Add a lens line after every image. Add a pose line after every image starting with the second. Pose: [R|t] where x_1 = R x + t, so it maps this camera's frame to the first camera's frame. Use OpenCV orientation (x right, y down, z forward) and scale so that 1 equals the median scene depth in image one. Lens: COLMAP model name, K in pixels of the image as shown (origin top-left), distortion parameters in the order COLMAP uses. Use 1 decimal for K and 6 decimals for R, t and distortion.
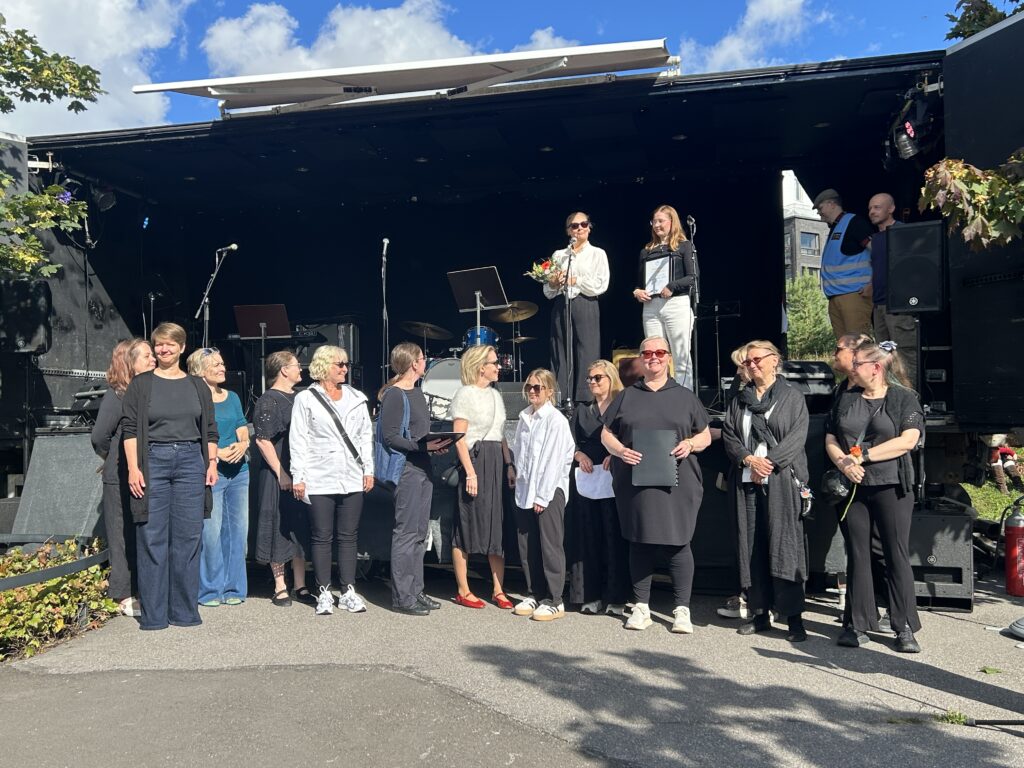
lens RADIAL K [[943.3, 0, 512.4], [0, 943.3, 393.4], [0, 0, 1]] dist [0.019246, 0.000000]
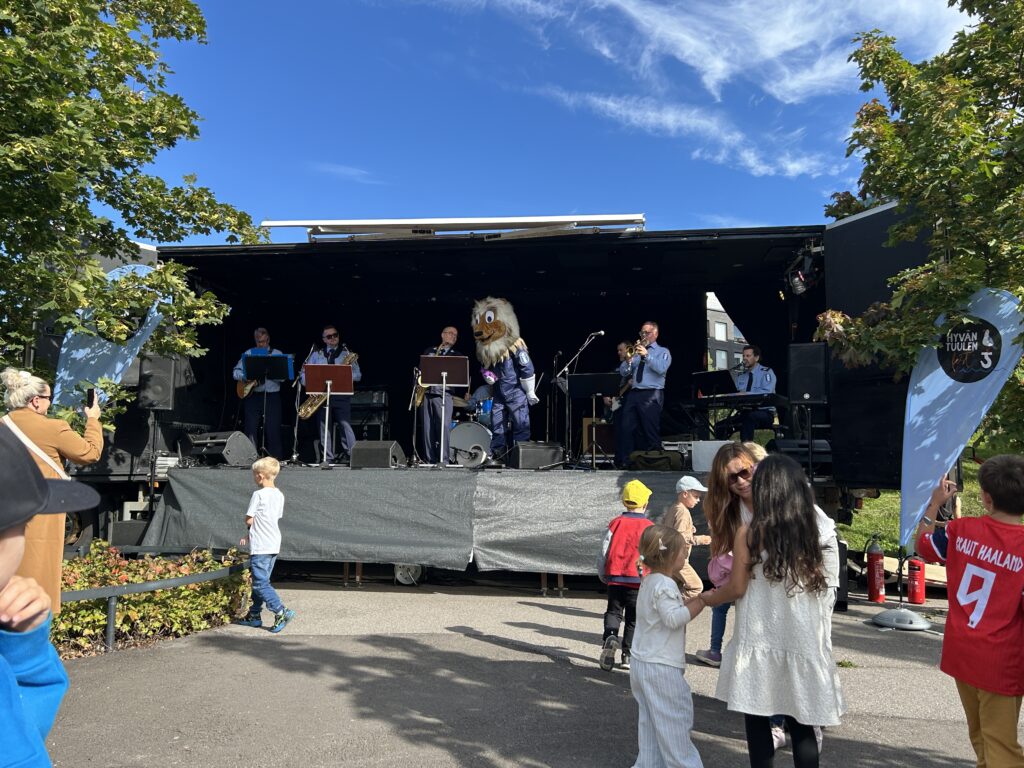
lens RADIAL K [[812.3, 0, 510.5], [0, 812.3, 381.8], [0, 0, 1]] dist [0.031071, -0.005820]
pose [[0.996460, 0.034813, 0.076519, -0.114644], [-0.028875, 0.996583, -0.077382, -0.007339], [-0.078951, 0.074899, 0.994061, -0.196060]]
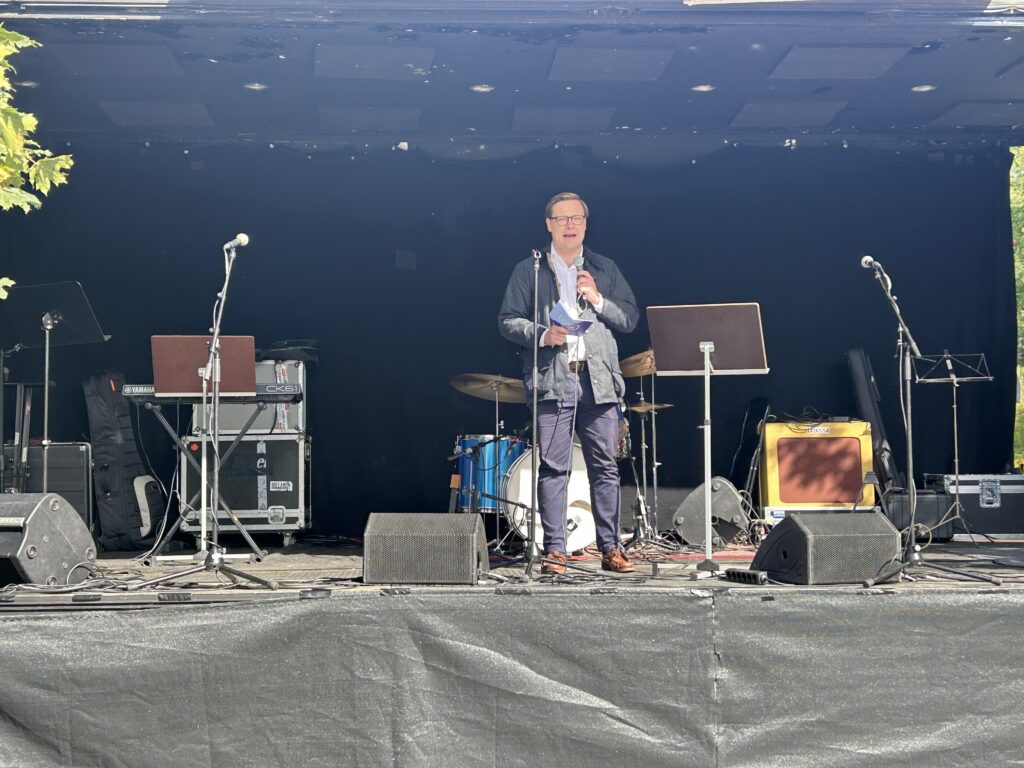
lens RADIAL K [[1449.9, 0, 512.5], [0, 1449.9, 380.1], [0, 0, 1]] dist [0.014661, 0.000000]
pose [[0.964785, 0.025863, 0.261766, -0.384866], [-0.020978, 0.999550, -0.021441, -0.066803], [-0.262202, 0.015194, 0.964893, 0.195287]]
